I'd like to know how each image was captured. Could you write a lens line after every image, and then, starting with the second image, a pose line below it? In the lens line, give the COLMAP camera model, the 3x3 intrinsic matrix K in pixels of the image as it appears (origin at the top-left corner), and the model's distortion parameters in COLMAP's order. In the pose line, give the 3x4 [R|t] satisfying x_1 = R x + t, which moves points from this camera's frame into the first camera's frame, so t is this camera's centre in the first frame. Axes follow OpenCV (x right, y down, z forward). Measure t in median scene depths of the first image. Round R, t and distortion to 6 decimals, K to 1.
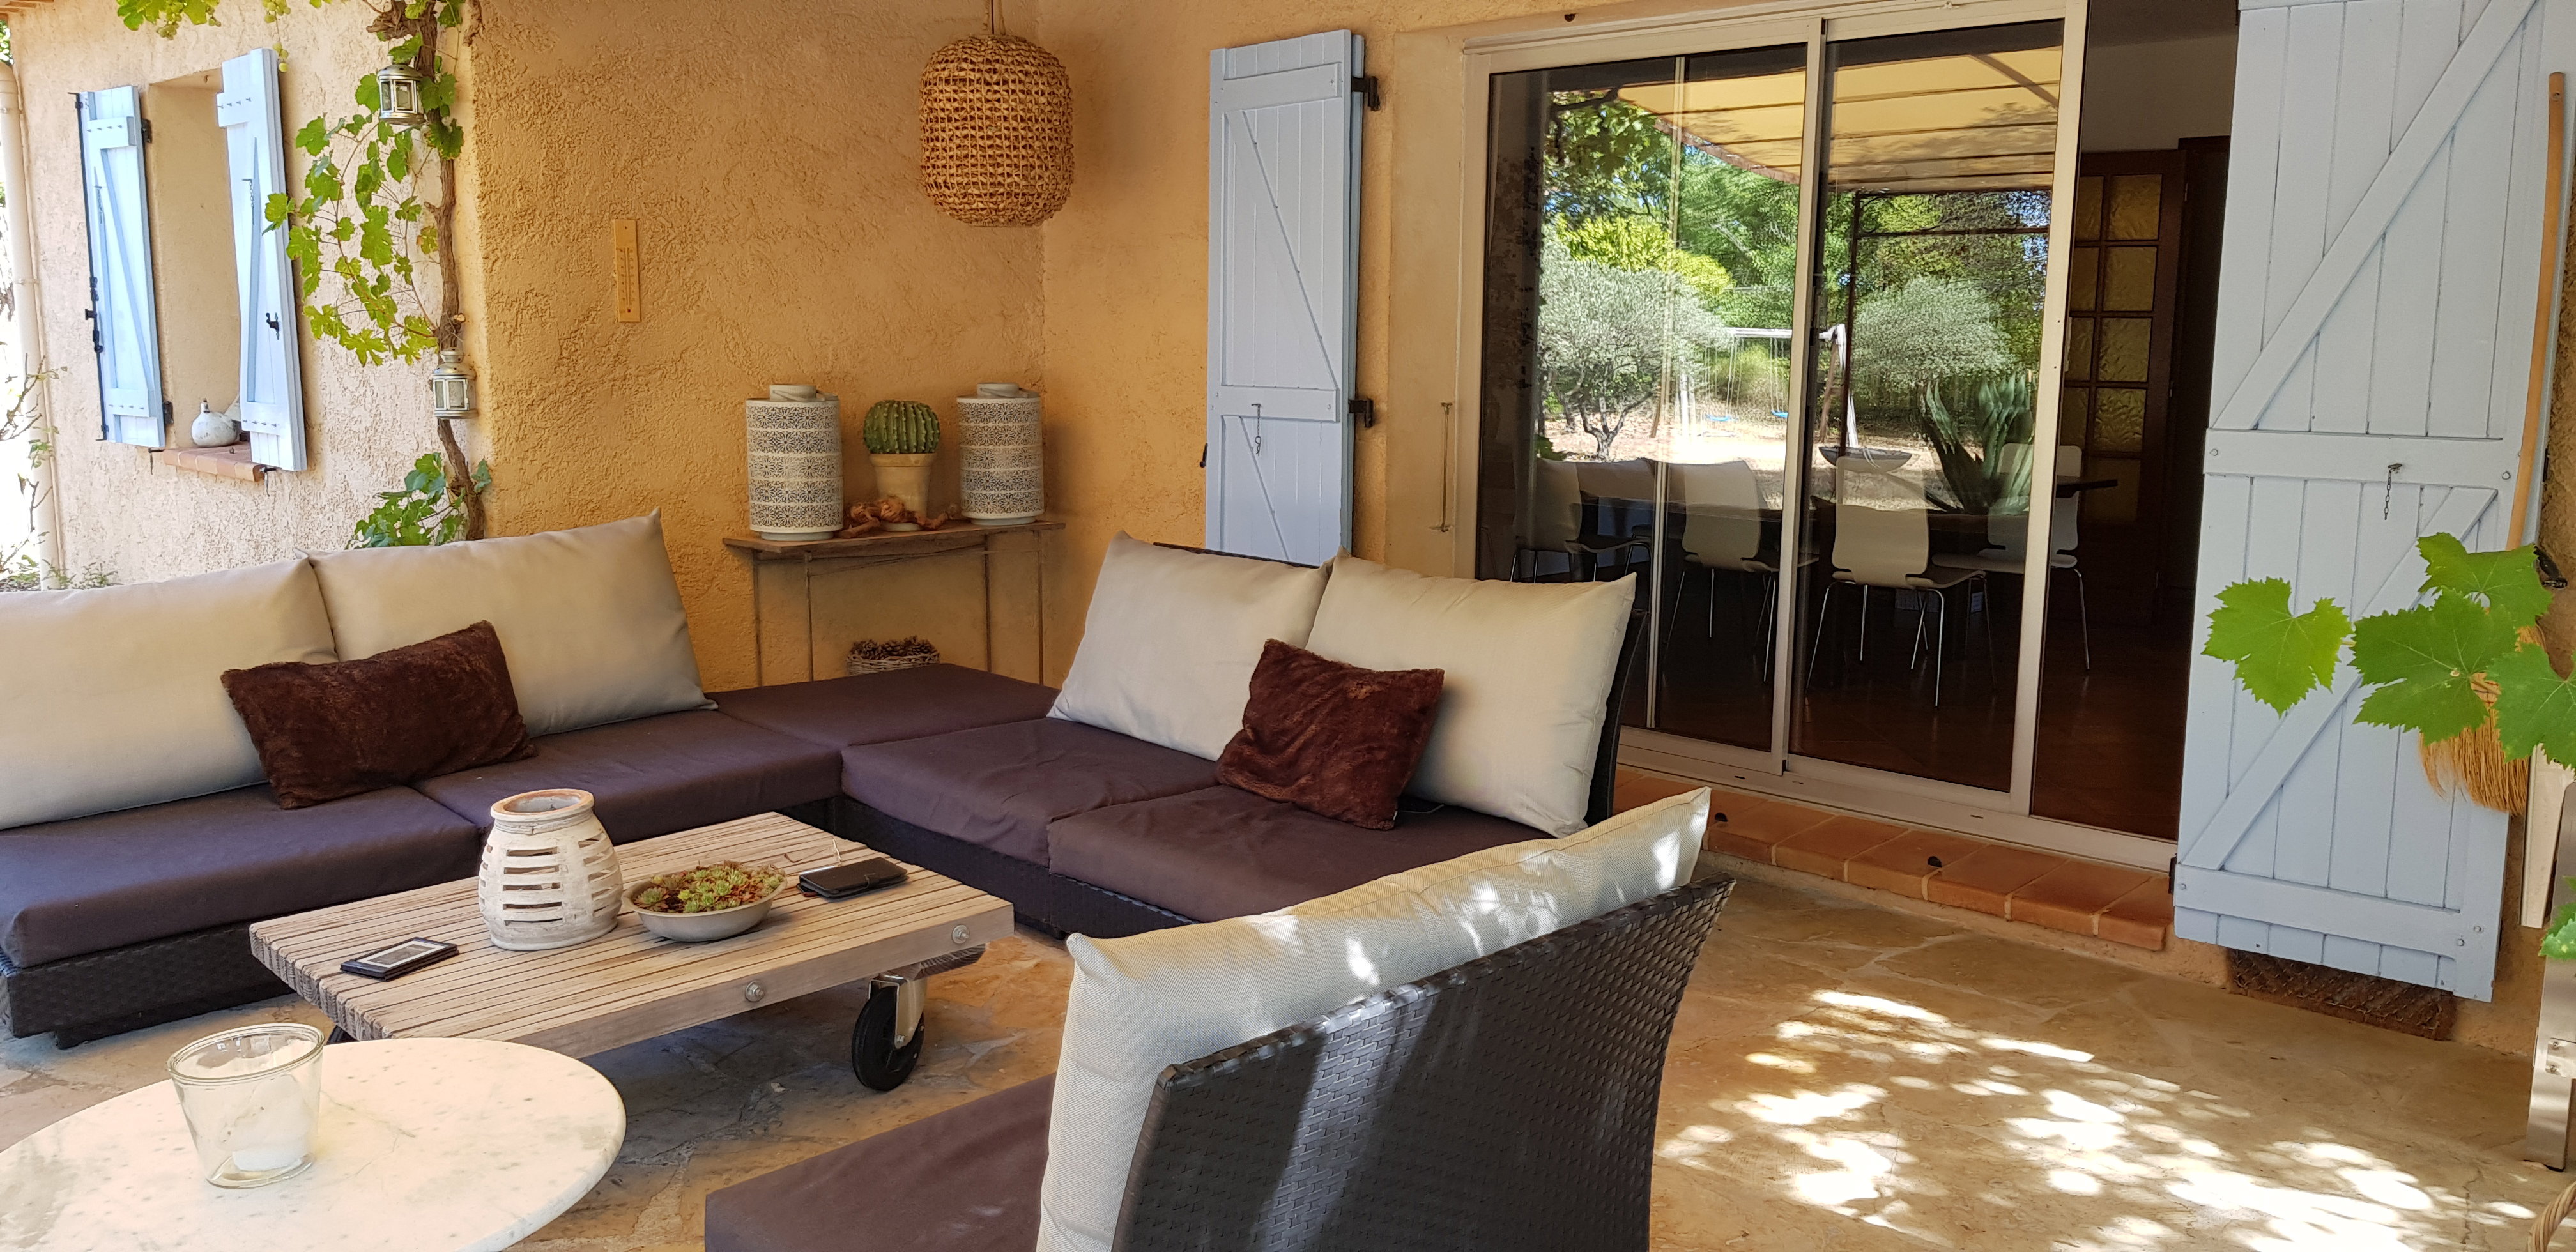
lens RADIAL K [[2011.9, 0, 1299.9], [0, 2011.9, 641.1], [0, 0, 1]] dist [0.062174, -0.082814]
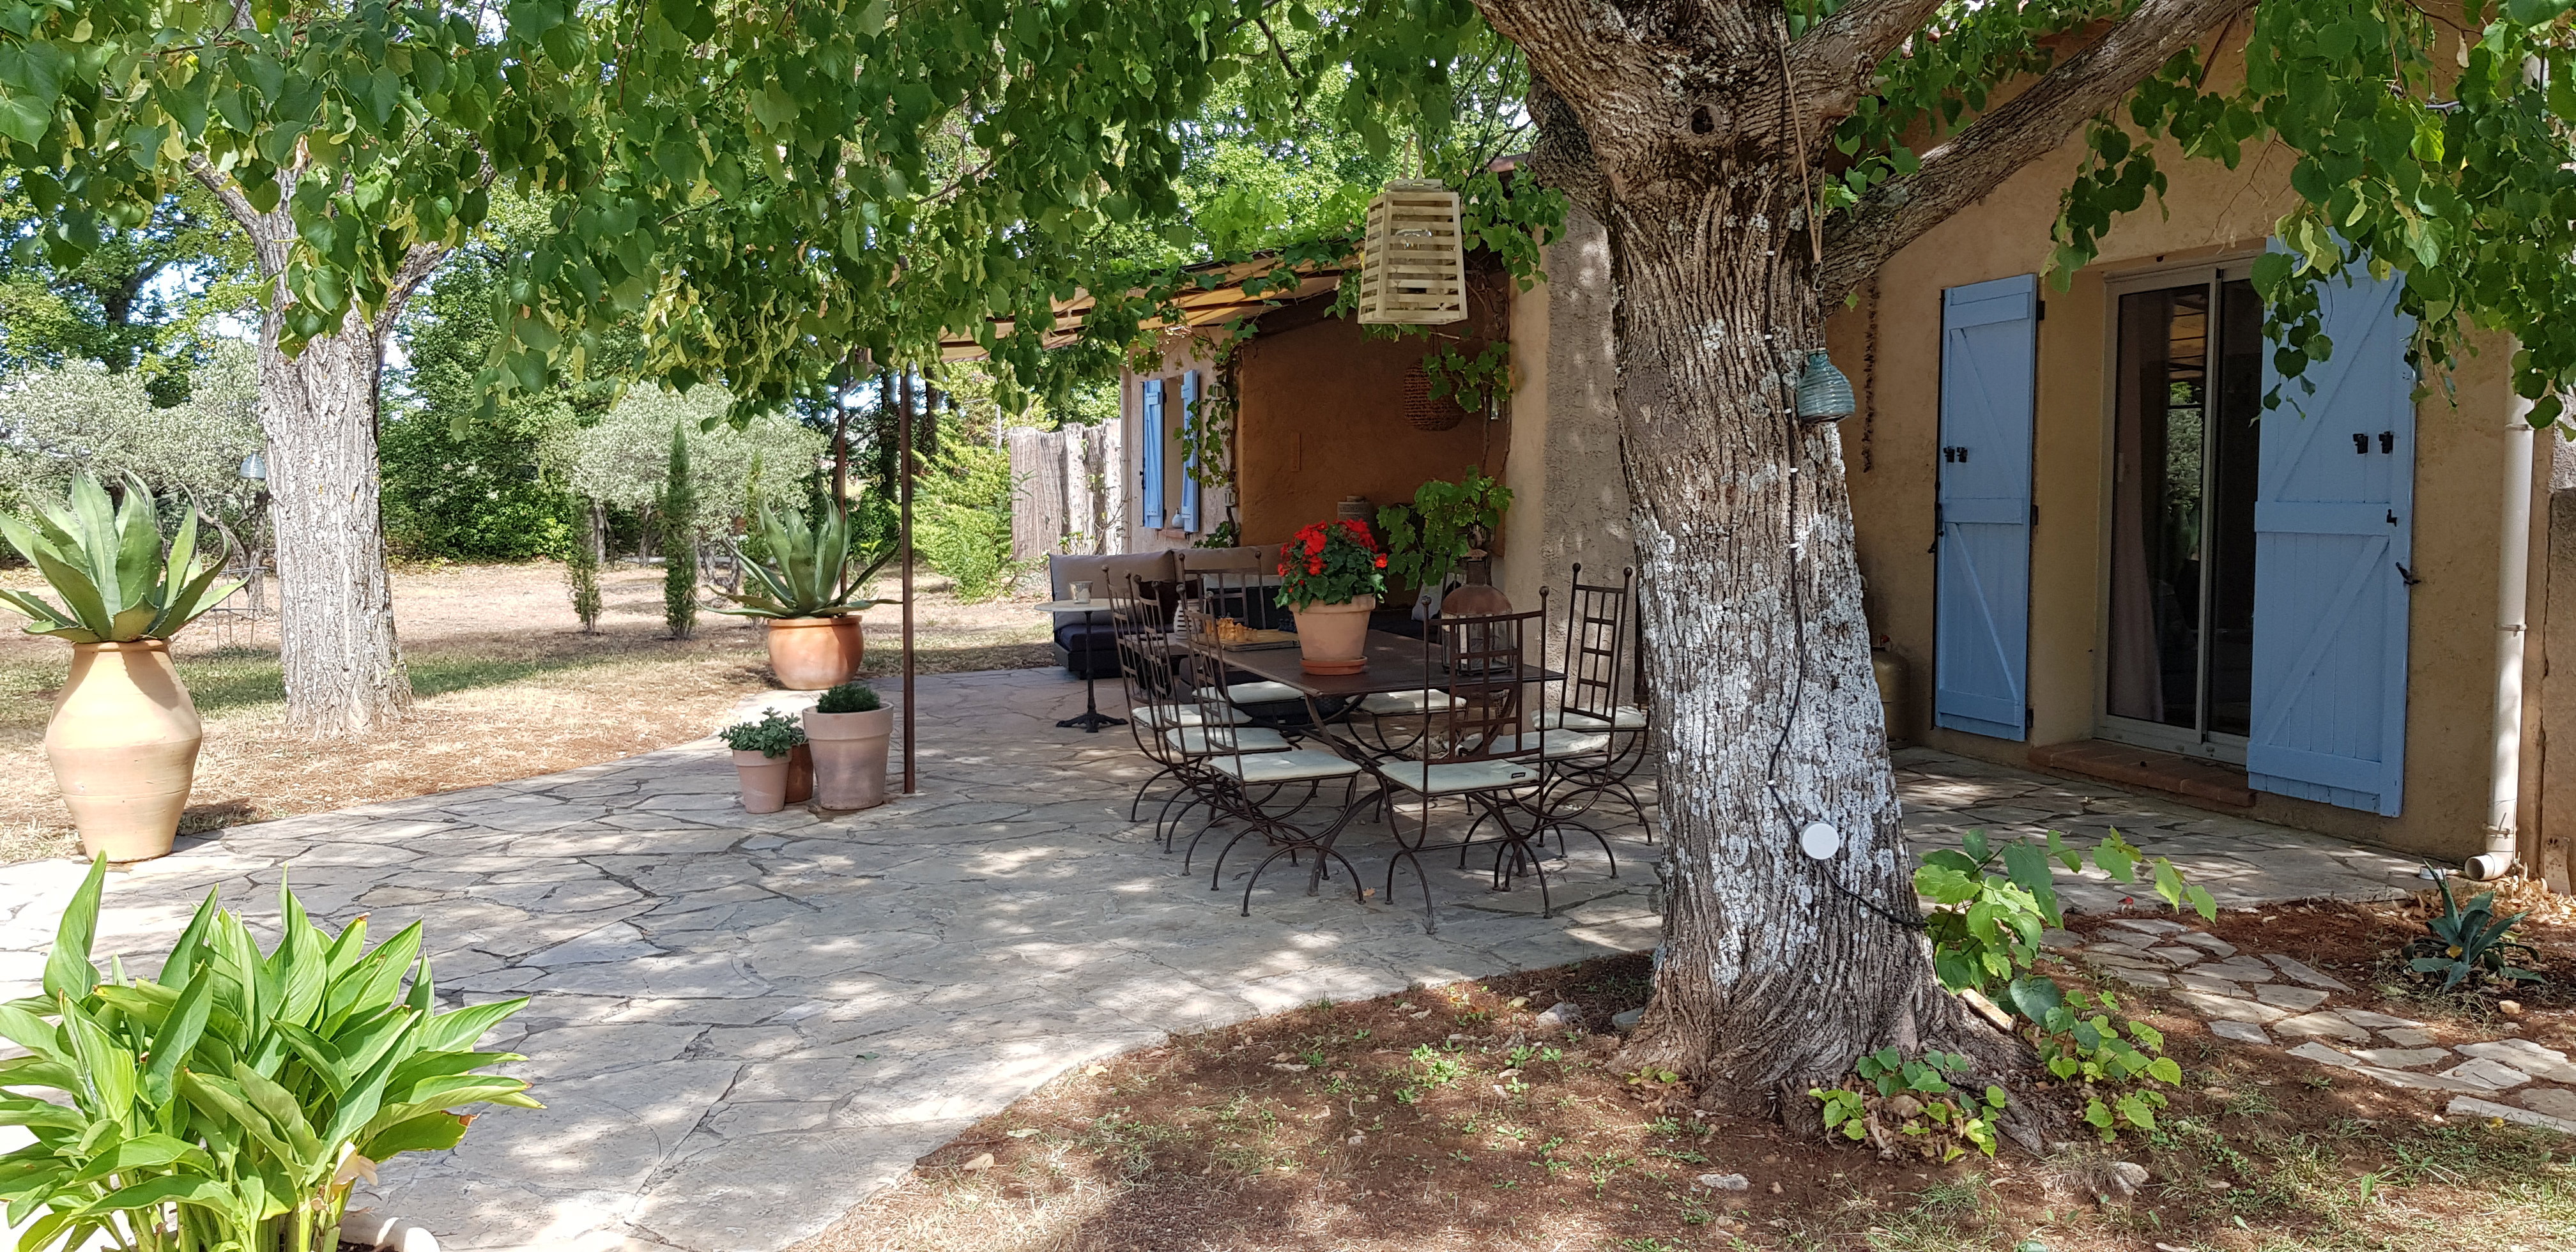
lens RADIAL K [[2011.9, 0, 1296.8], [0, 2011.9, 611.4], [0, 0, 1]] dist [0.062174, -0.082814]
pose [[0.867651, 0.026165, -0.496485, 0.980260], [-0.077644, 0.993492, -0.083333, 0.241497], [0.491074, 0.110853, 0.864036, -1.240313]]
